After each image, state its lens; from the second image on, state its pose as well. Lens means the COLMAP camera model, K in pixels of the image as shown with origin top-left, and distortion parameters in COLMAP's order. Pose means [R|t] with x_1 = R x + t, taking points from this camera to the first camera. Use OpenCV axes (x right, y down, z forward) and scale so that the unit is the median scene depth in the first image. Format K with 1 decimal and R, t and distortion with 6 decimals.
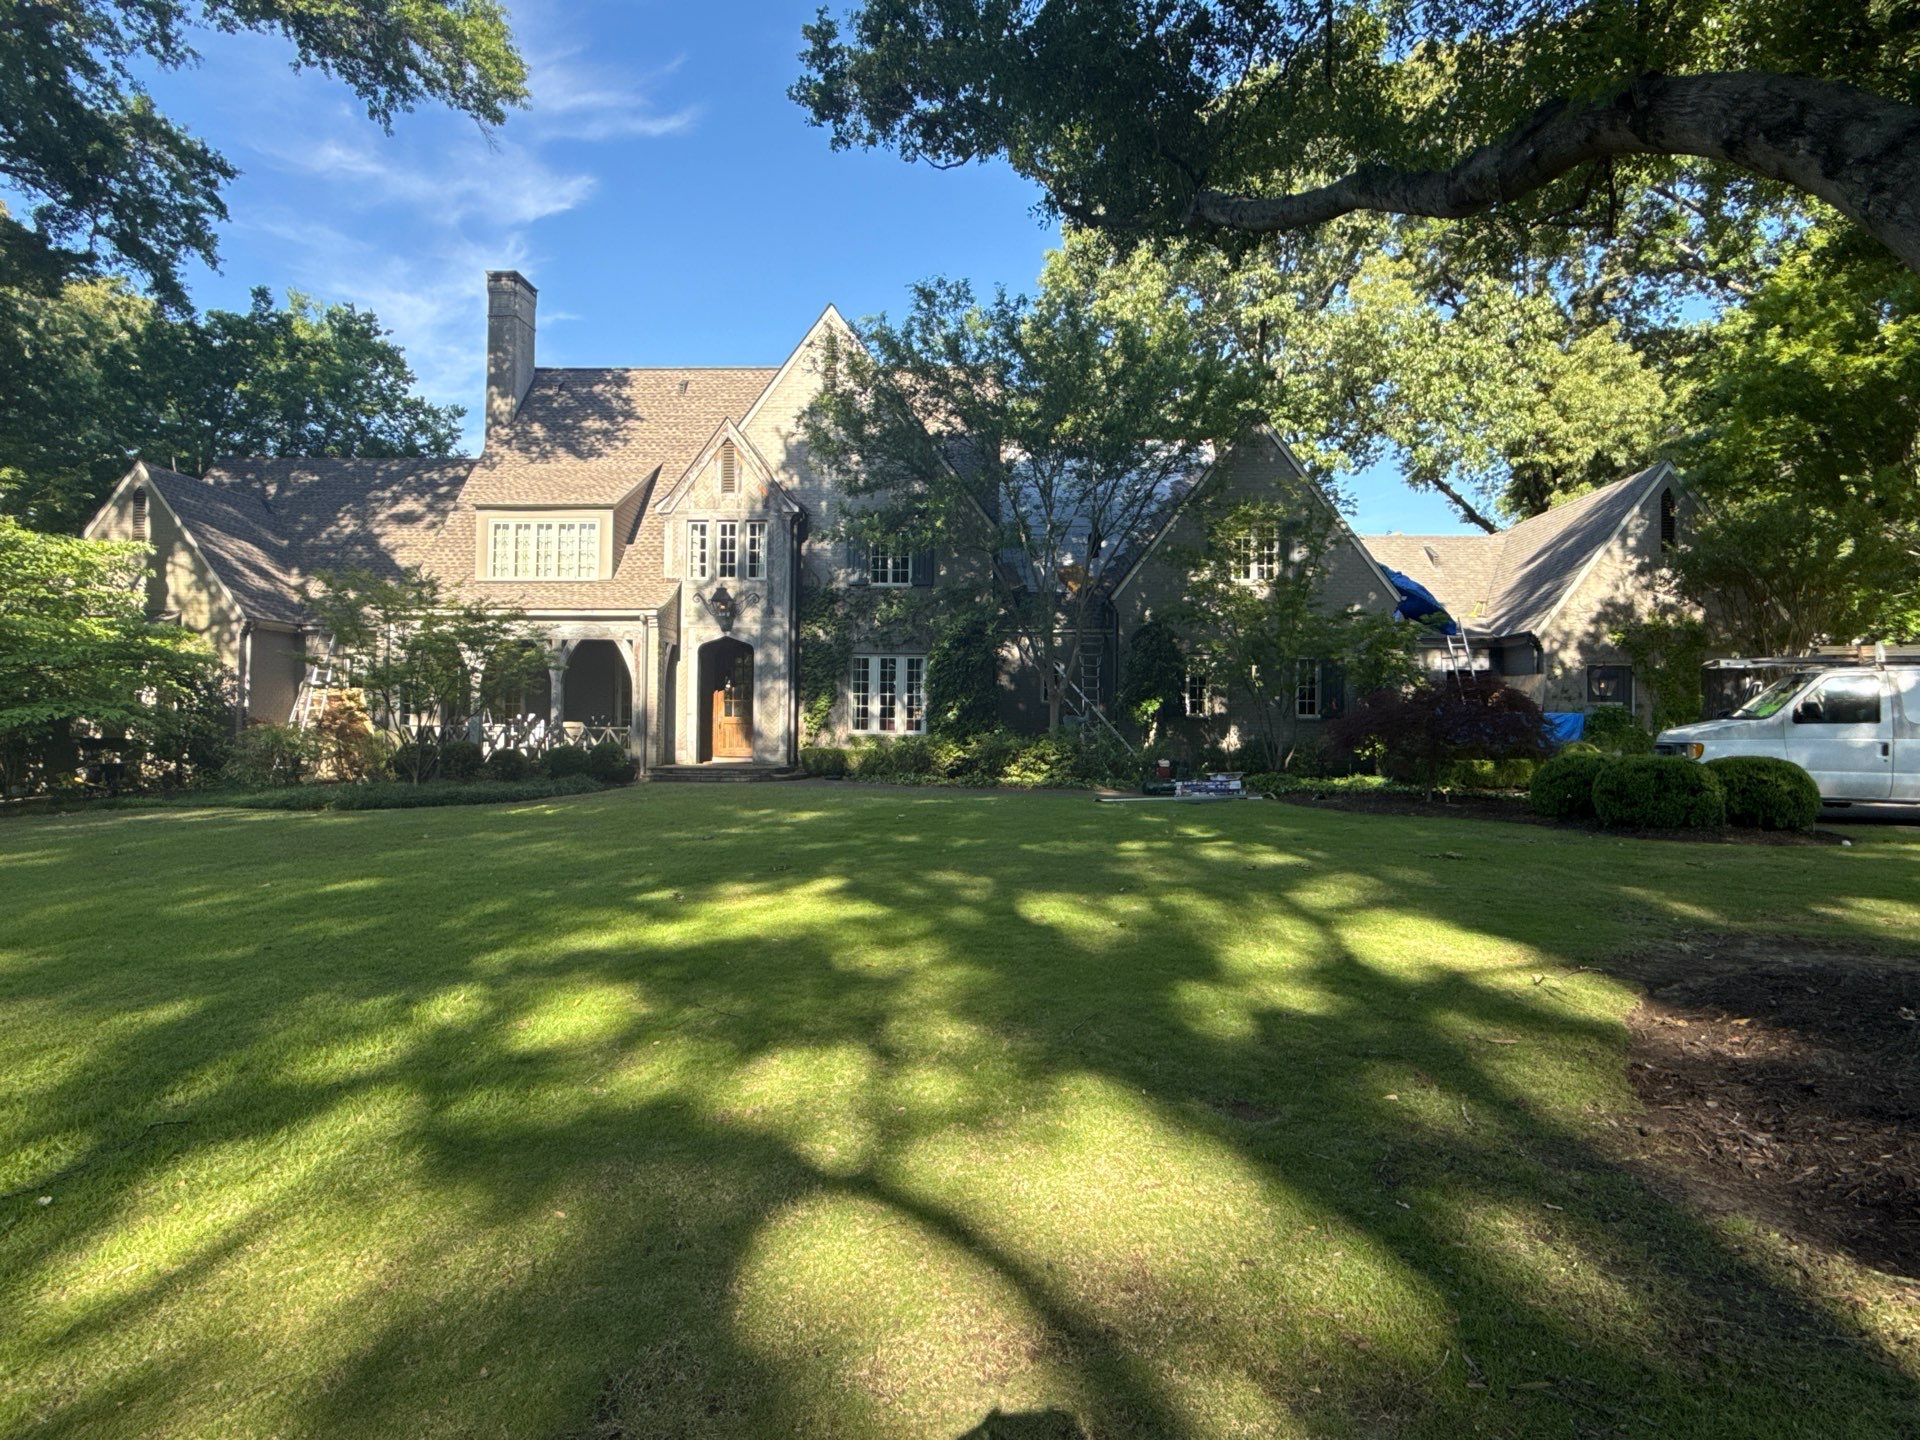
lens RADIAL K [[1046.8, 0, 978.5], [0, 1046.8, 718.0], [0, 0, 1]] dist [-0.001445, 0.000185]
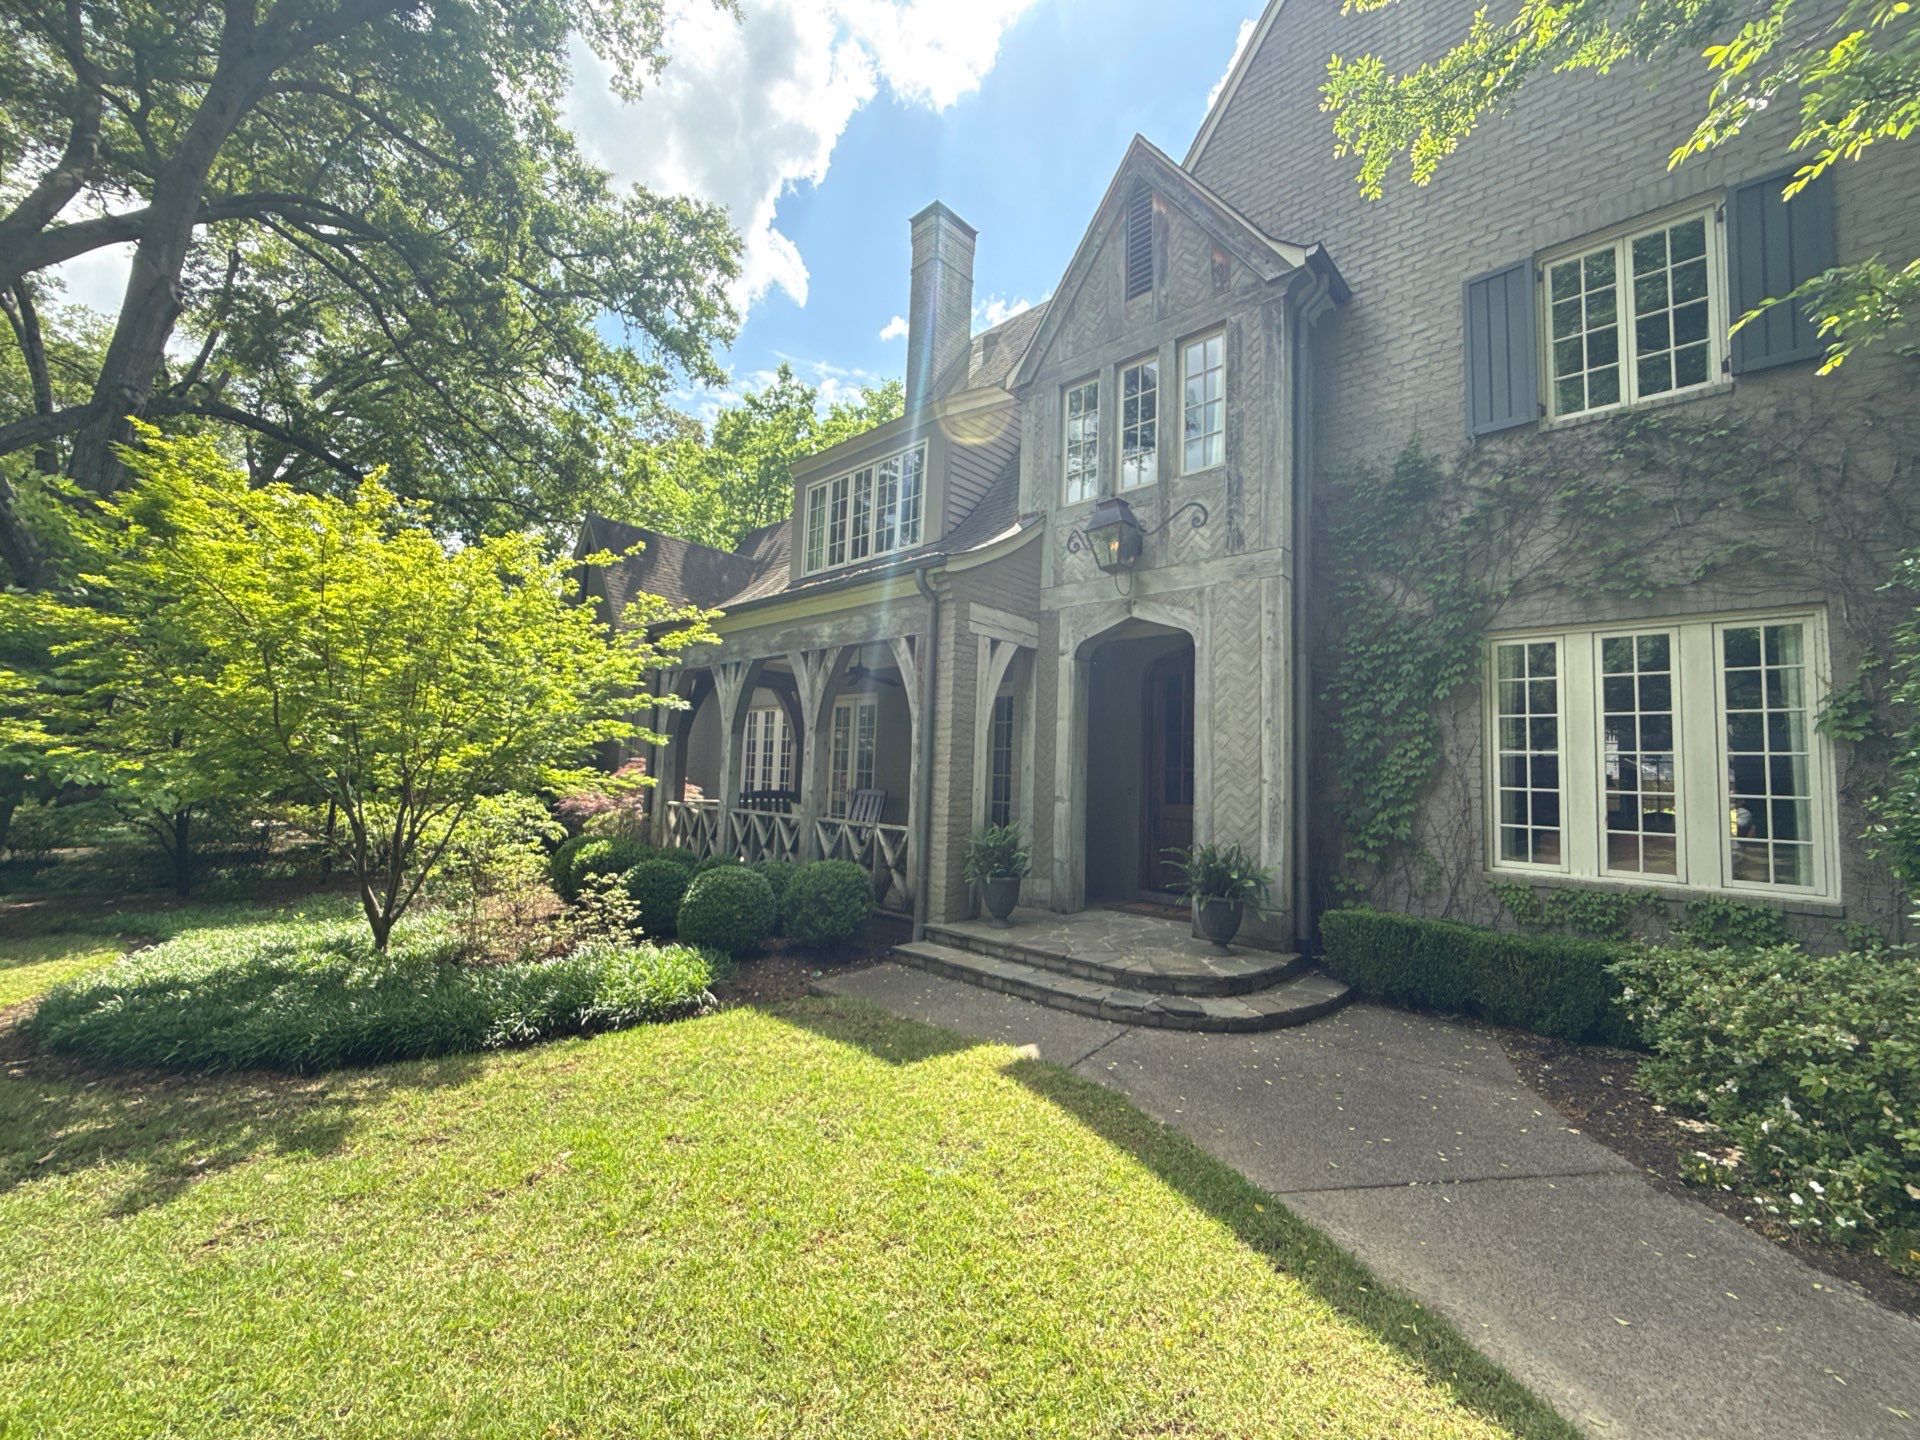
lens RADIAL K [[763.2, 0, 965.0], [0, 763.2, 727.0], [0, 0, 1]] dist [-0.001087, 0.000672]
pose [[0.743150, -0.037195, -0.668090, -0.077049], [-0.024550, 0.996266, -0.082774, -0.006435], [0.668674, 0.077916, 0.739462, 0.648197]]
